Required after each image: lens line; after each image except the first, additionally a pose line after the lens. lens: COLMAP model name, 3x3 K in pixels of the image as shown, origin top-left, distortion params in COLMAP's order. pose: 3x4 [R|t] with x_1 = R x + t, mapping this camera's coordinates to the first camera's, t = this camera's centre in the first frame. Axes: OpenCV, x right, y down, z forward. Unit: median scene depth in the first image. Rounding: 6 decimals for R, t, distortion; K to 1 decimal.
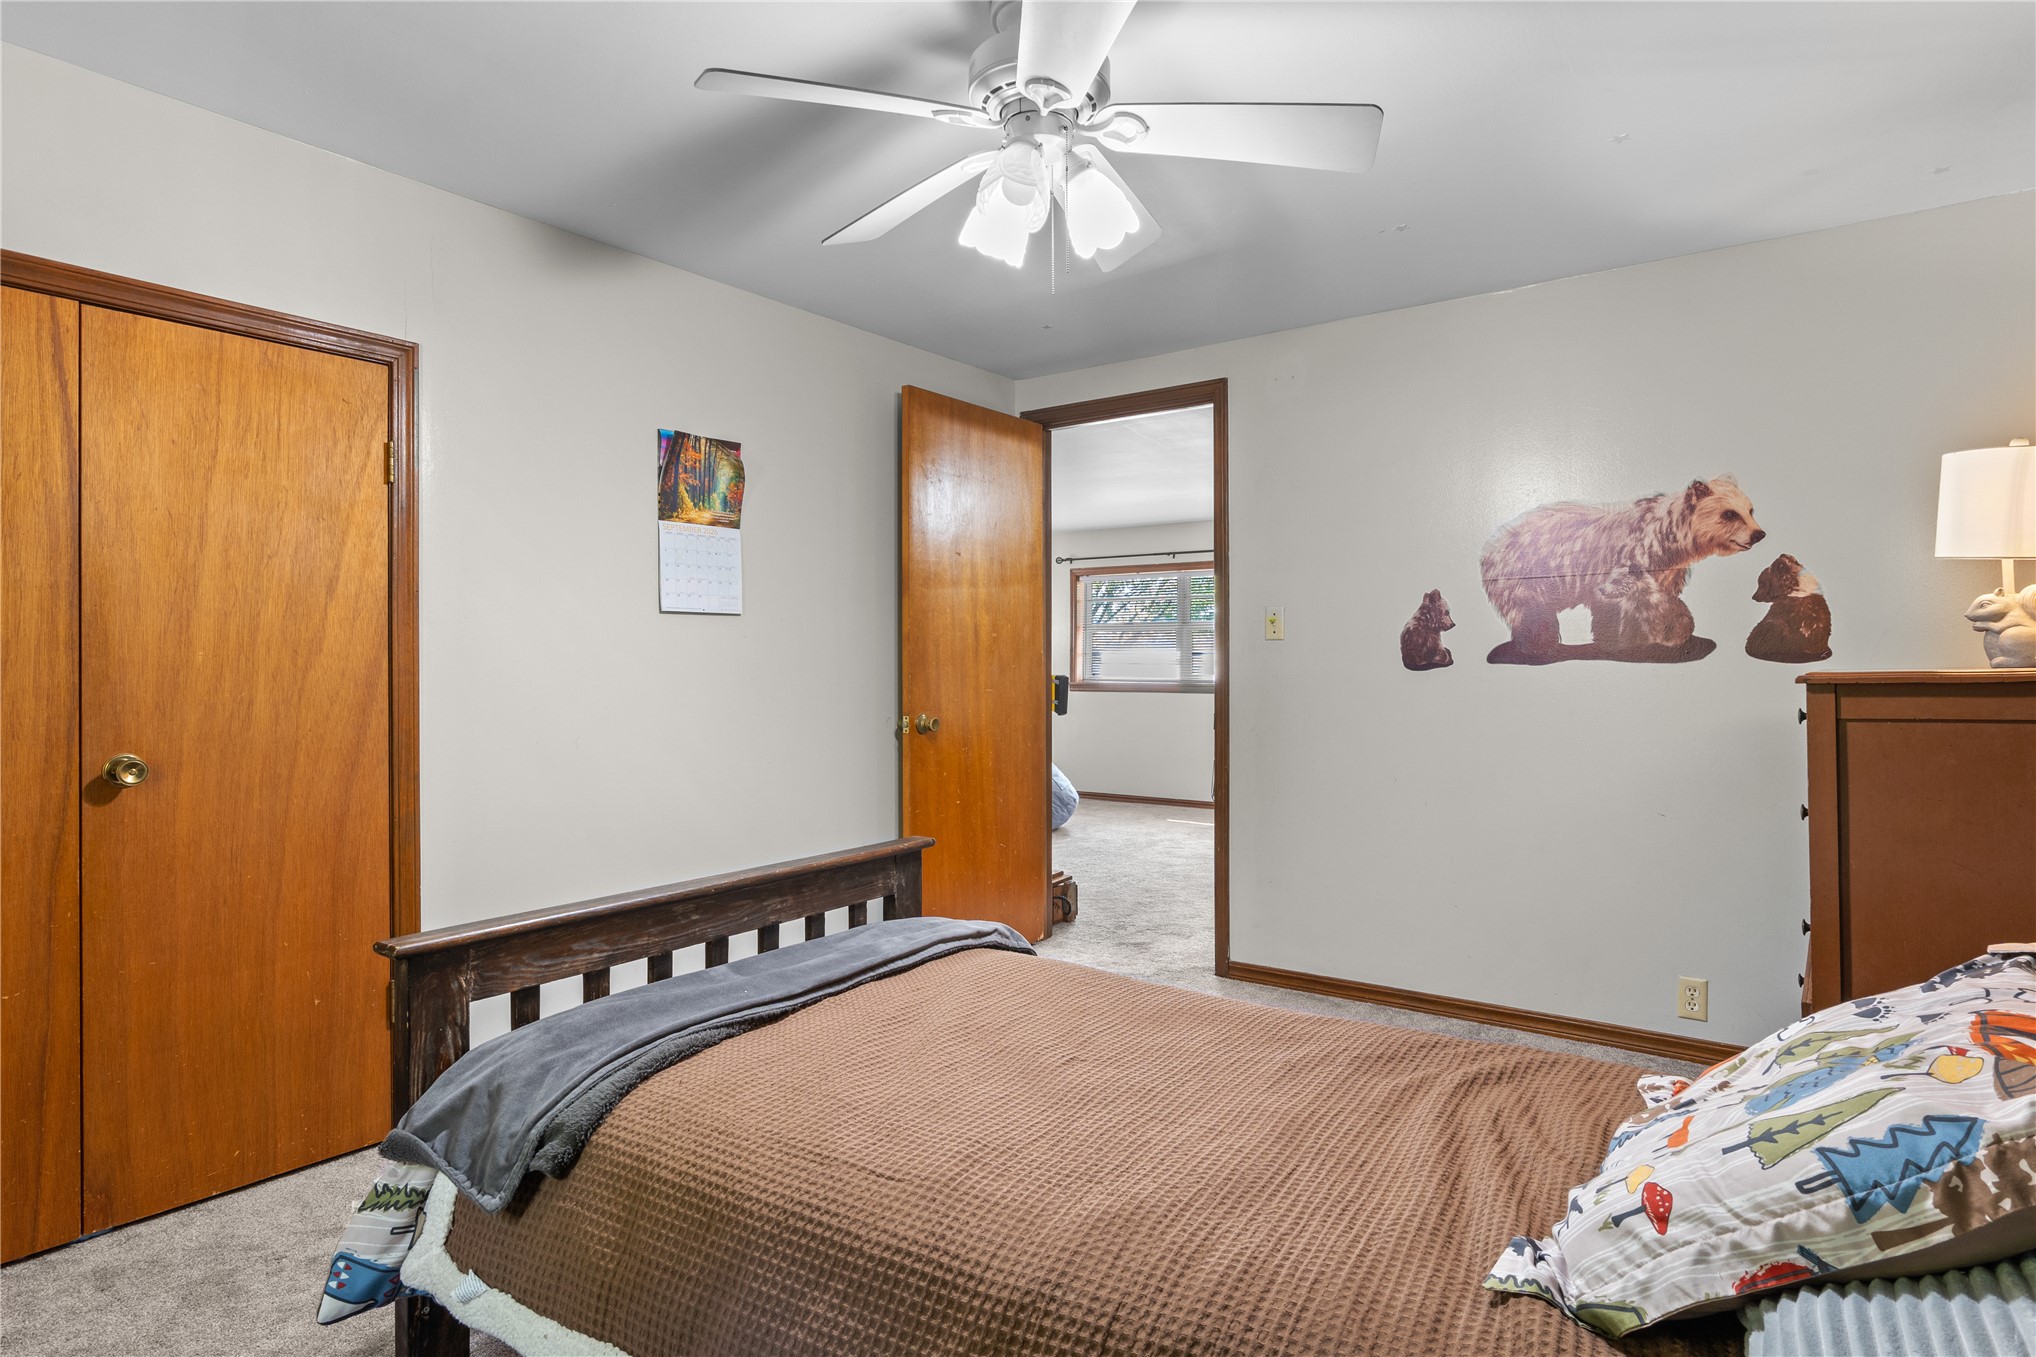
lens RADIAL K [[1090.4, 0, 1020.4], [0, 1090.4, 665.5], [0, 0, 1]] dist [-0.021459, 0.010983]
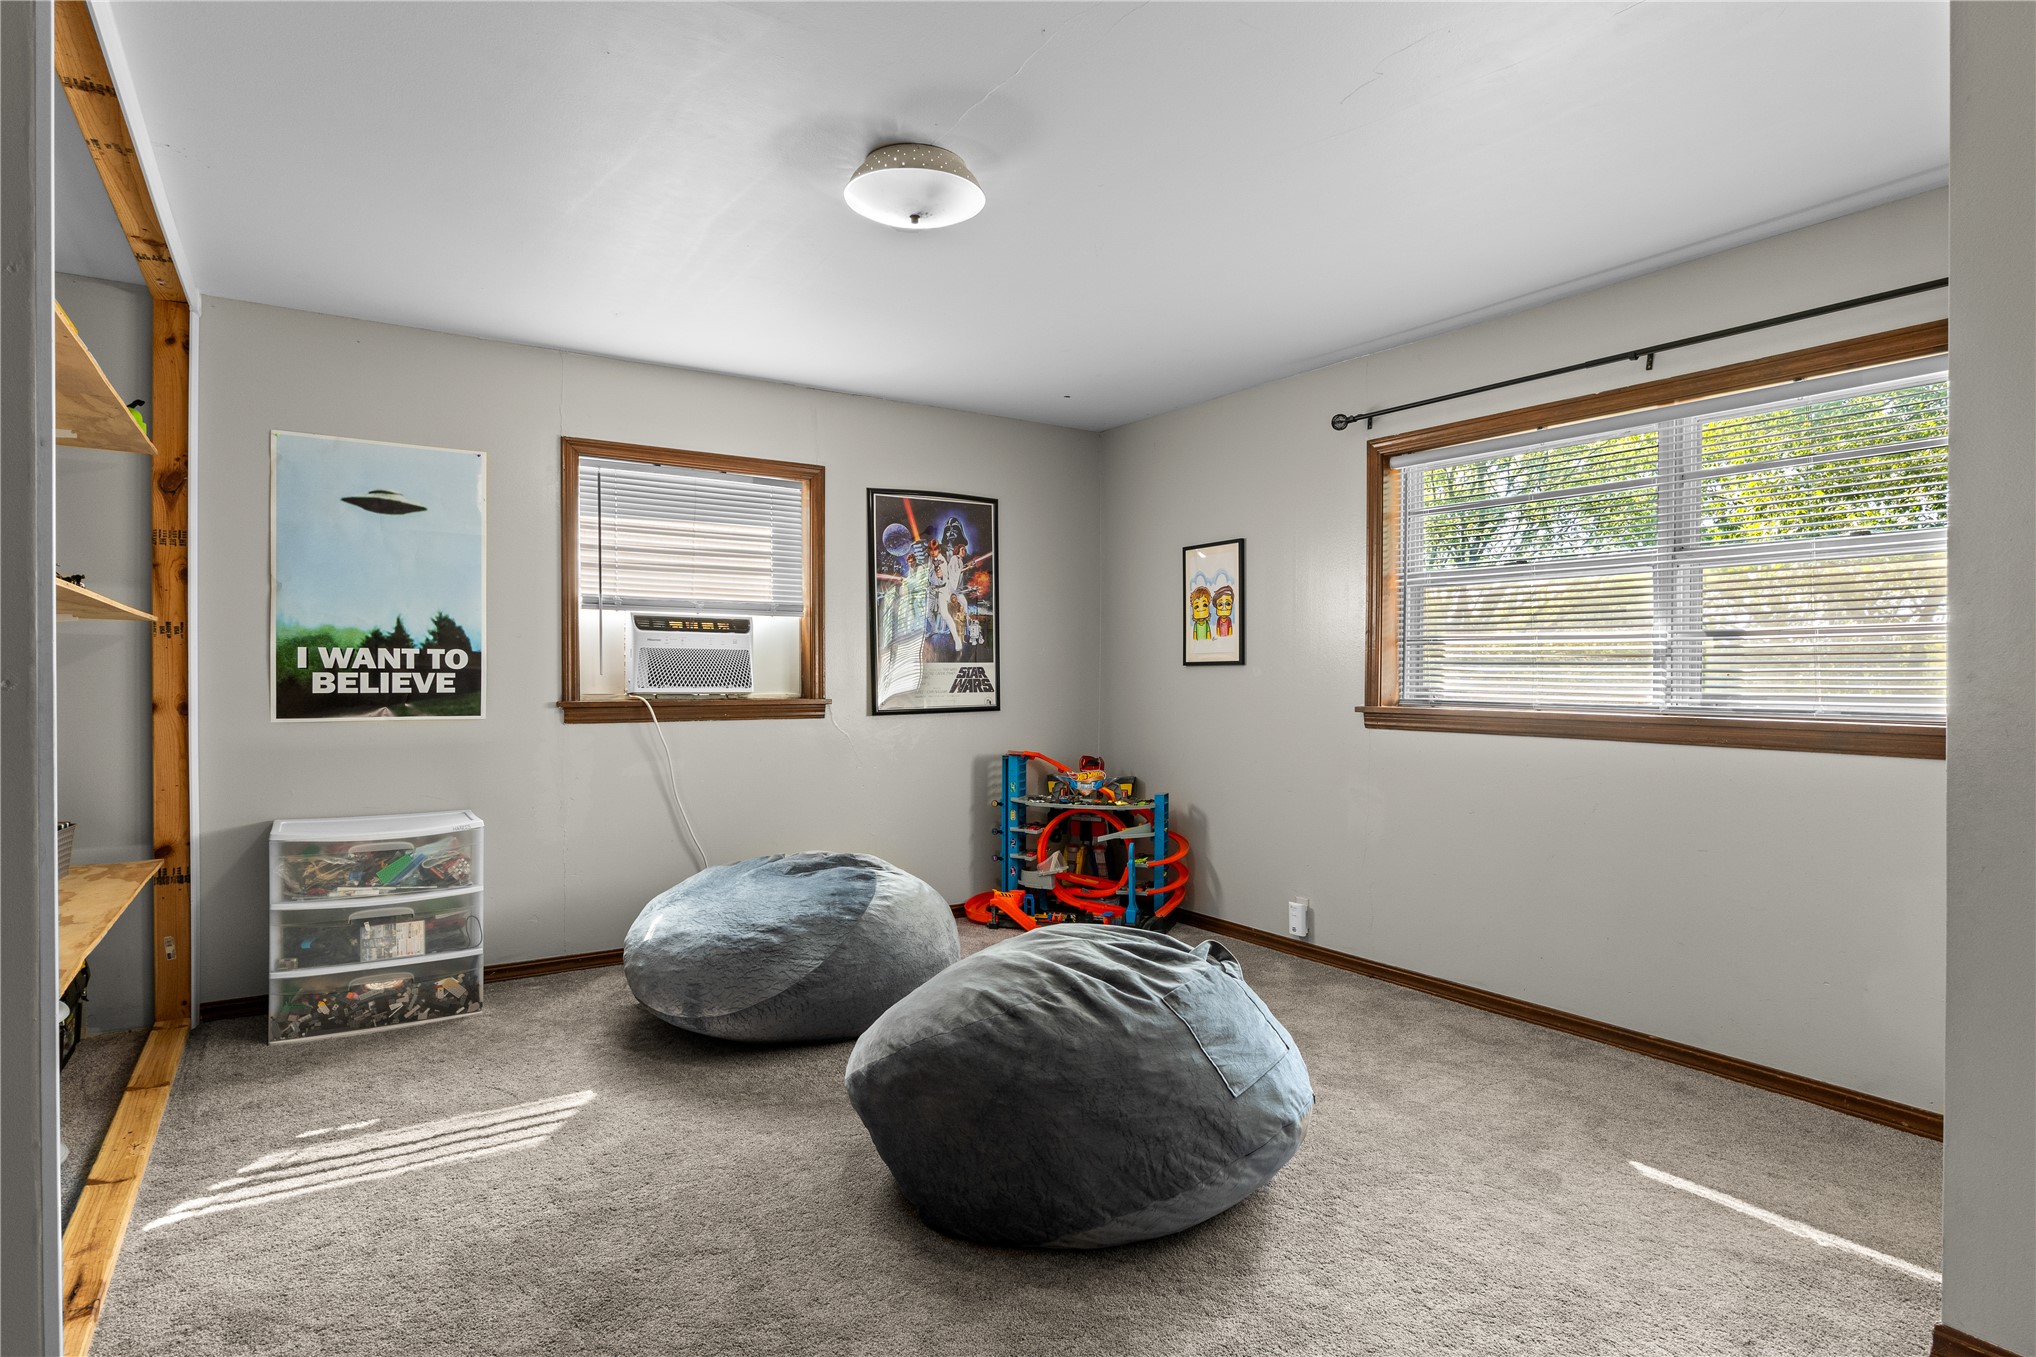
lens RADIAL K [[1090.4, 0, 1014.2], [0, 1090.4, 678.2], [0, 0, 1]] dist [-0.021459, 0.010983]
pose [[0.928823, 0.005635, -0.370480, 0.074988], [-0.006228, 0.999981, -0.000405, 0.004062], [0.370471, 0.002684, 0.928840, 0.562154]]
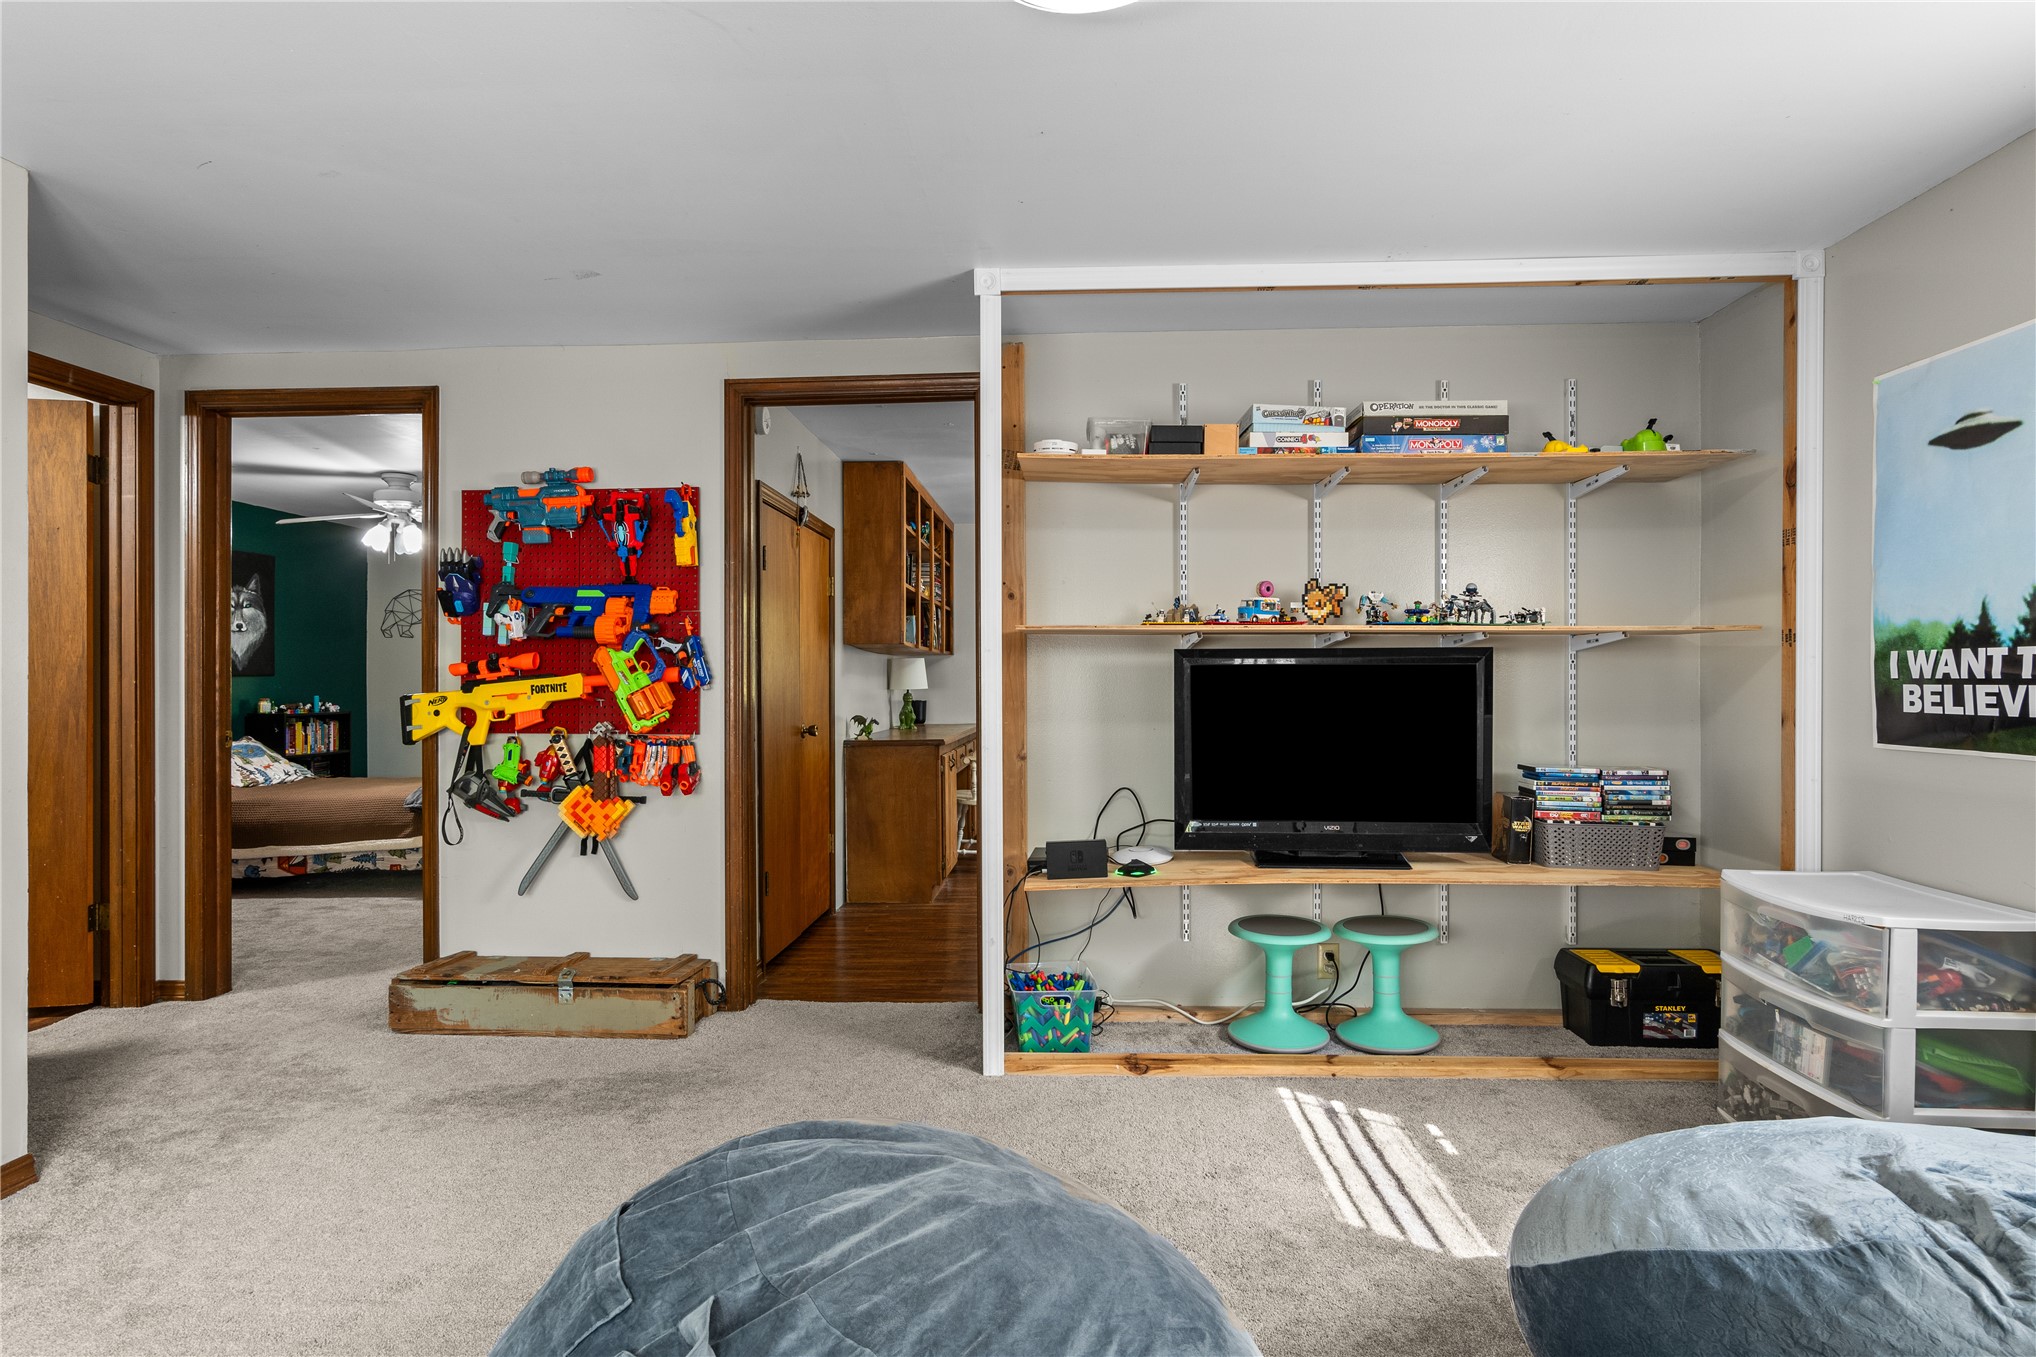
lens RADIAL K [[1090.4, 0, 1022.9], [0, 1090.4, 689.9], [0, 0, 1]] dist [-0.021459, 0.010983]
pose [[-0.836799, 0.006720, -0.547469, 0.053986], [-0.000264, 0.999920, 0.012676, 0.001293], [0.547510, 0.010752, -0.836730, 0.936175]]
